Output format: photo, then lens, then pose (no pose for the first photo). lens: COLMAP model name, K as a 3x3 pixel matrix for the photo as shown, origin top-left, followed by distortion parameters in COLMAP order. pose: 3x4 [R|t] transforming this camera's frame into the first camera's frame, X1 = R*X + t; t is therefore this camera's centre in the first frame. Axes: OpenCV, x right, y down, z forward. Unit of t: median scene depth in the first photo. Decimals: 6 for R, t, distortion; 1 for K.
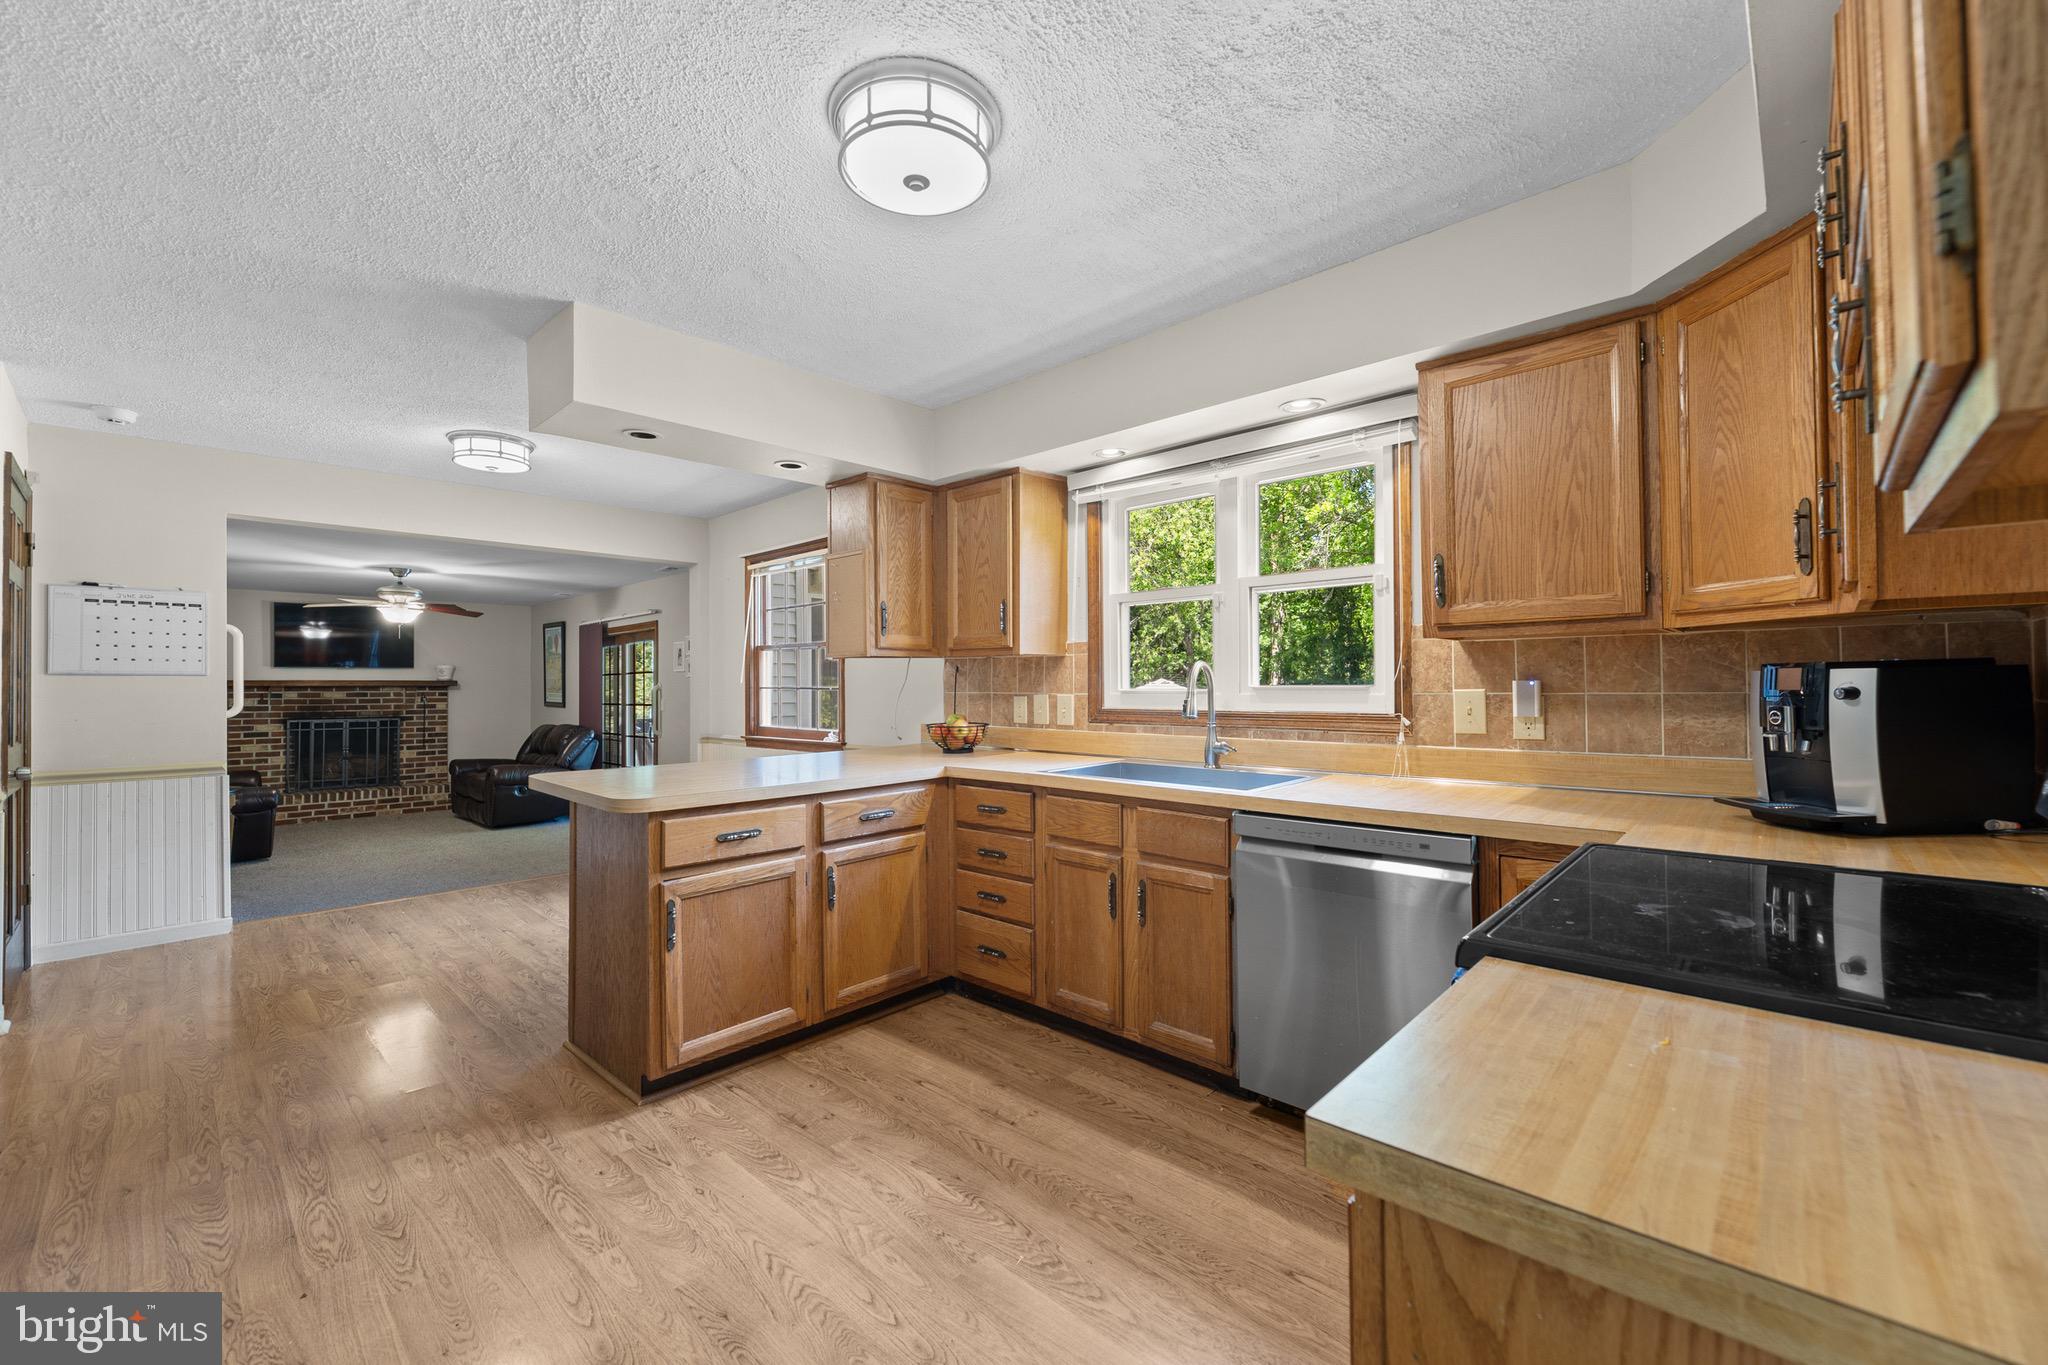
lens RADIAL K [[823.2, 0, 1028.2], [0, 823.2, 678.0], [0, 0, 1]] dist [0.001012, 0.000011]
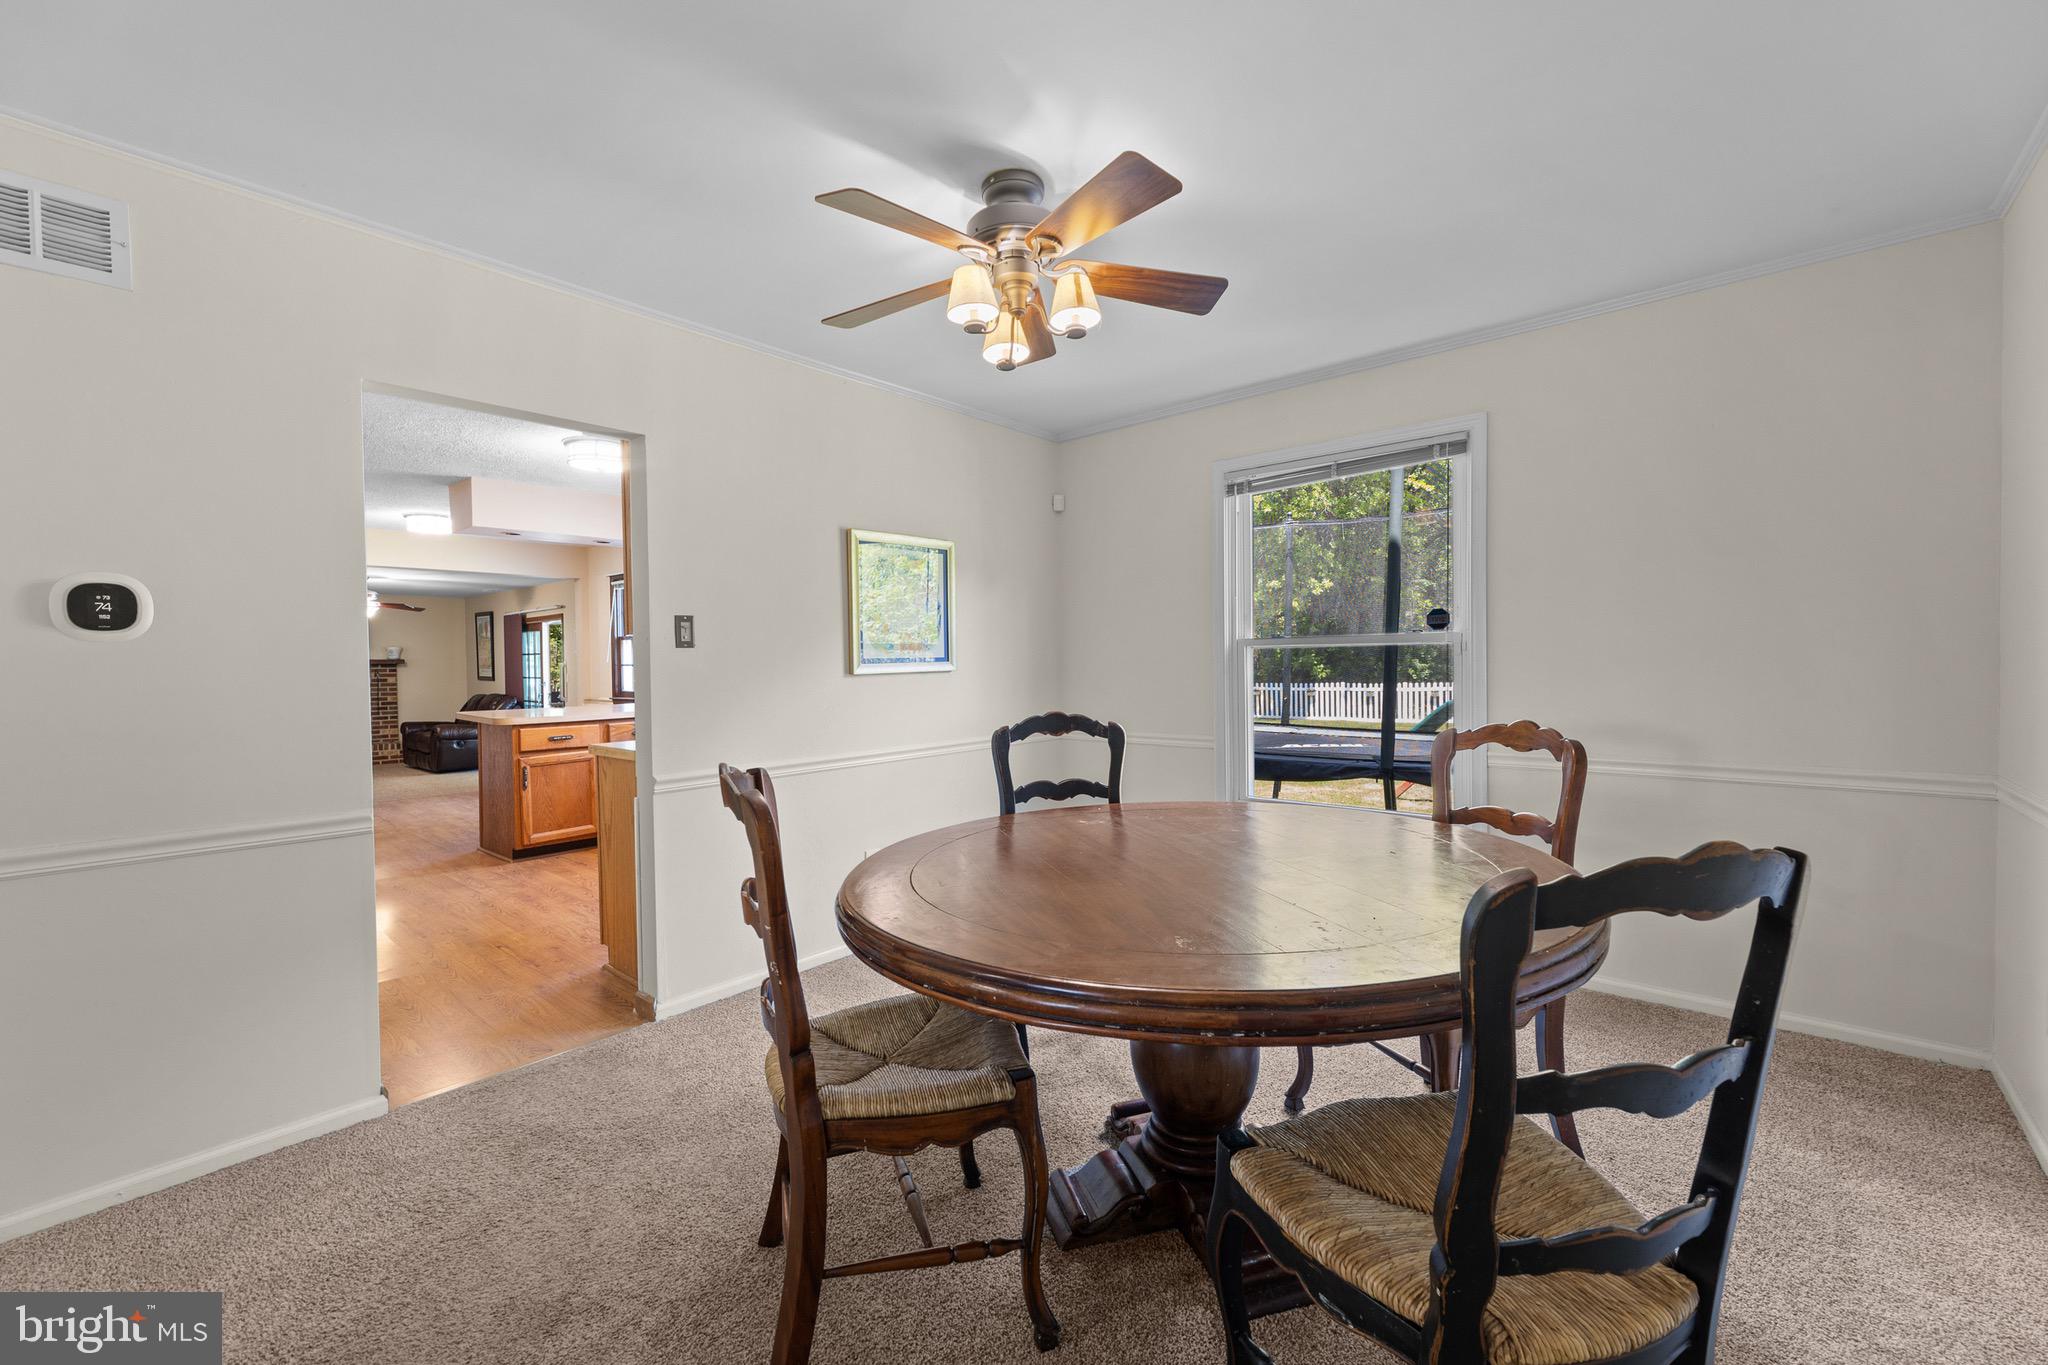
lens RADIAL K [[823.2, 0, 1023.2], [0, 823.2, 676.7], [0, 0, 1]] dist [0.001012, 0.000011]
pose [[0.998967, -0.005693, 0.045094, 0.513313], [0.004295, 0.999509, 0.031026, -0.015785], [-0.045249, -0.030801, 0.998501, -0.796634]]
